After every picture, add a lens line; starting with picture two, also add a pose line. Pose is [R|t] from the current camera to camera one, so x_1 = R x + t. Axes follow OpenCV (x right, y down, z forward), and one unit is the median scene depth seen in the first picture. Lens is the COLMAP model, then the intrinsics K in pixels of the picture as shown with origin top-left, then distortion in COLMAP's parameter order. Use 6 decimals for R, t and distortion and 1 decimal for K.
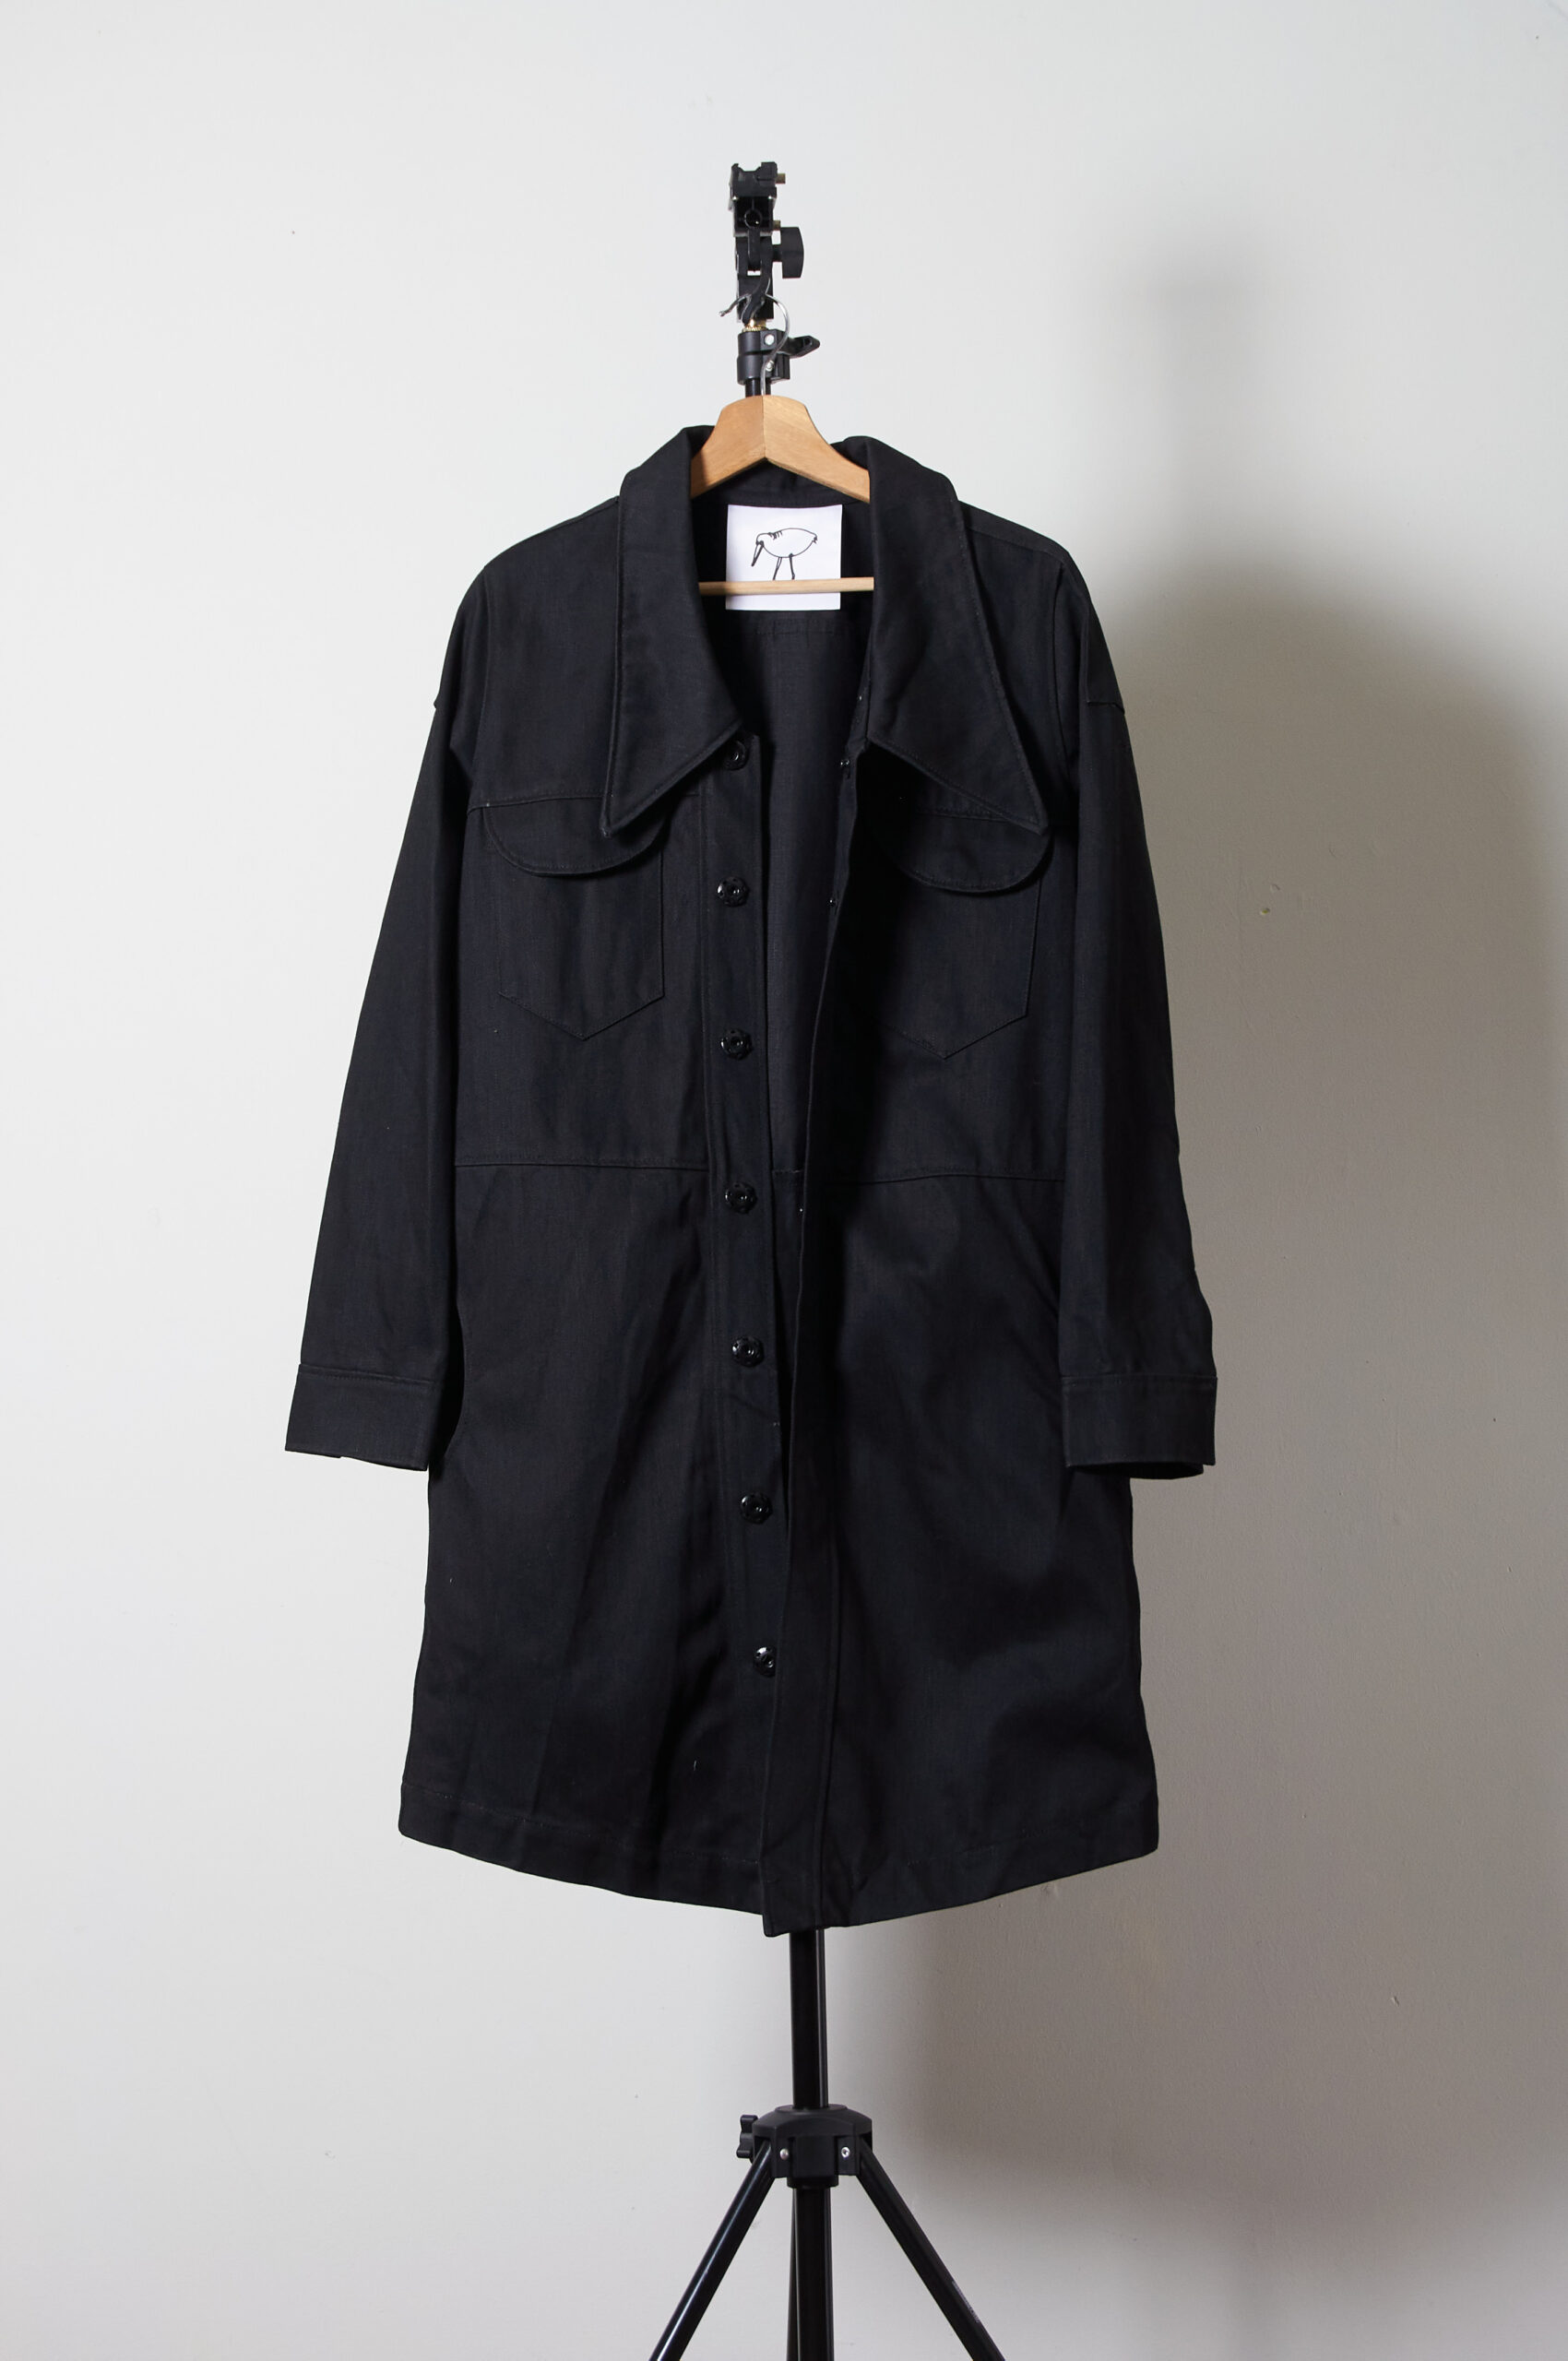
lens RADIAL K [[5384.5, 0, 784.0], [0, 5384.5, 1180.5], [0, 0, 1]] dist [-0.029906, 0.059963]
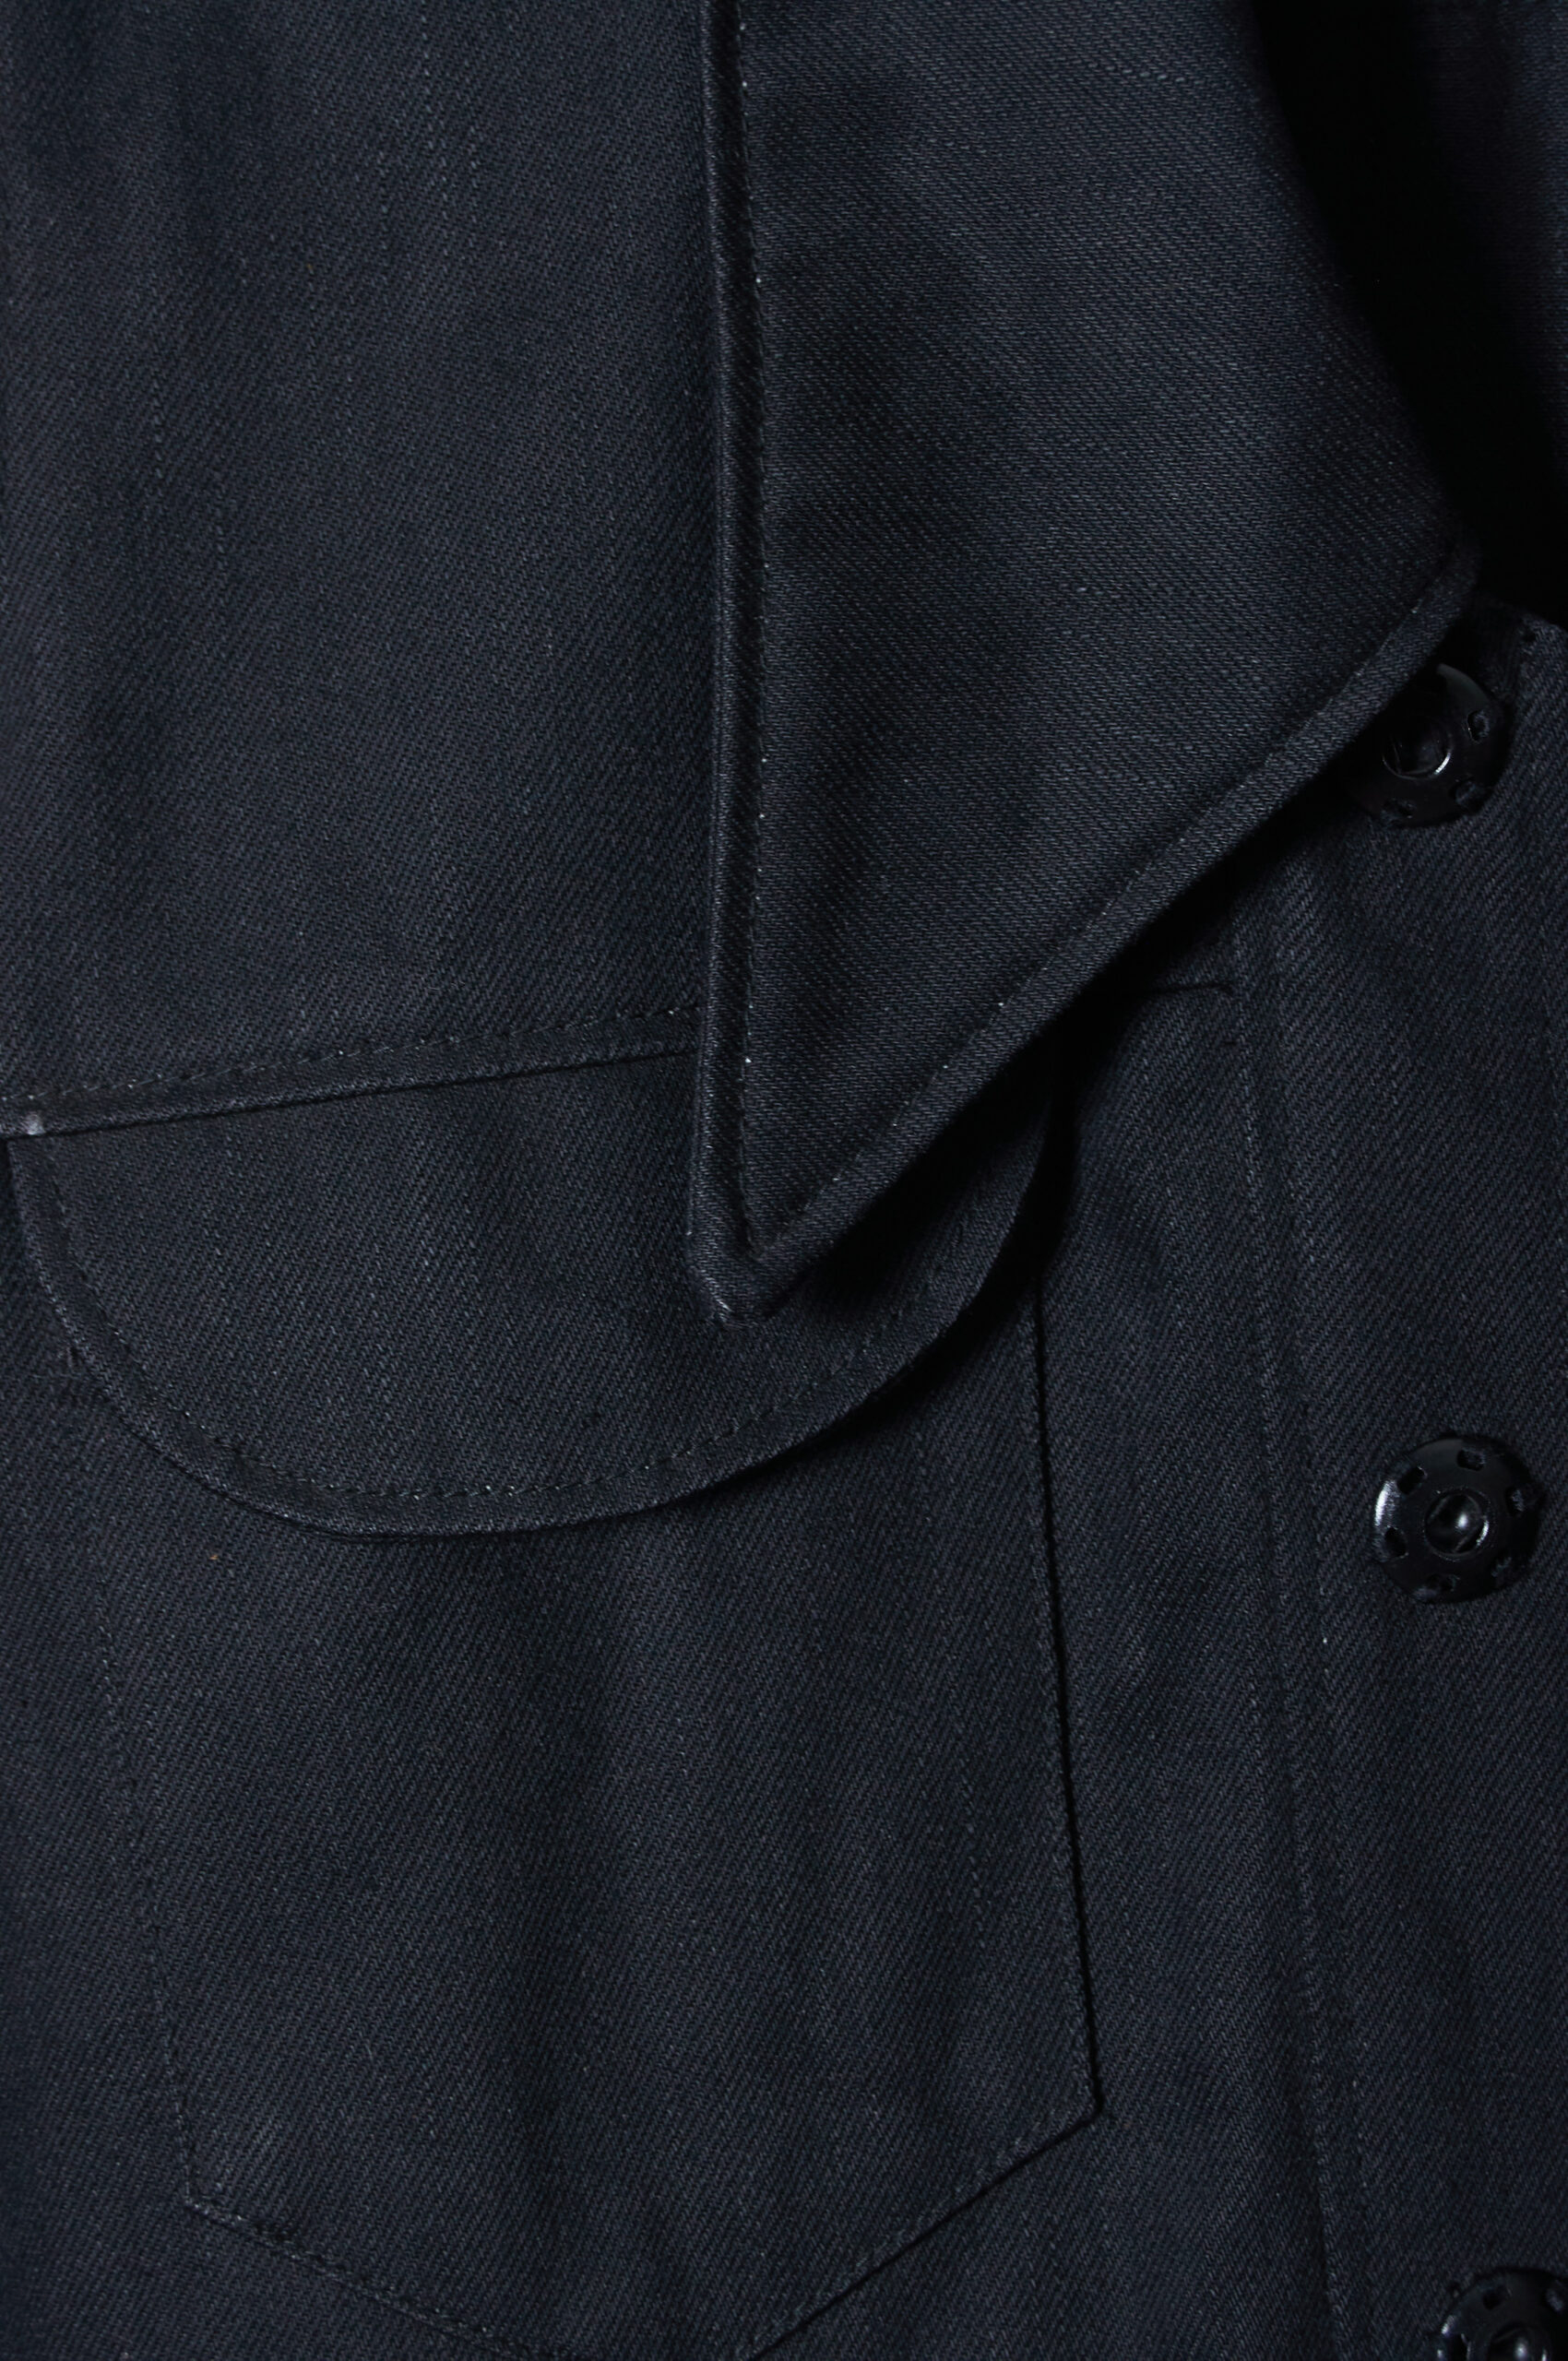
lens RADIAL K [[5384.5, 0, 784.0], [0, 5384.5, 1180.5], [0, 0, 1]] dist [-0.029906, 0.059963]
pose [[0.998054, -0.062350, -0.000407, -0.030859], [0.060932, 0.973943, 0.218454, -0.104735], [-0.013224, -0.218054, 0.975847, 0.830229]]
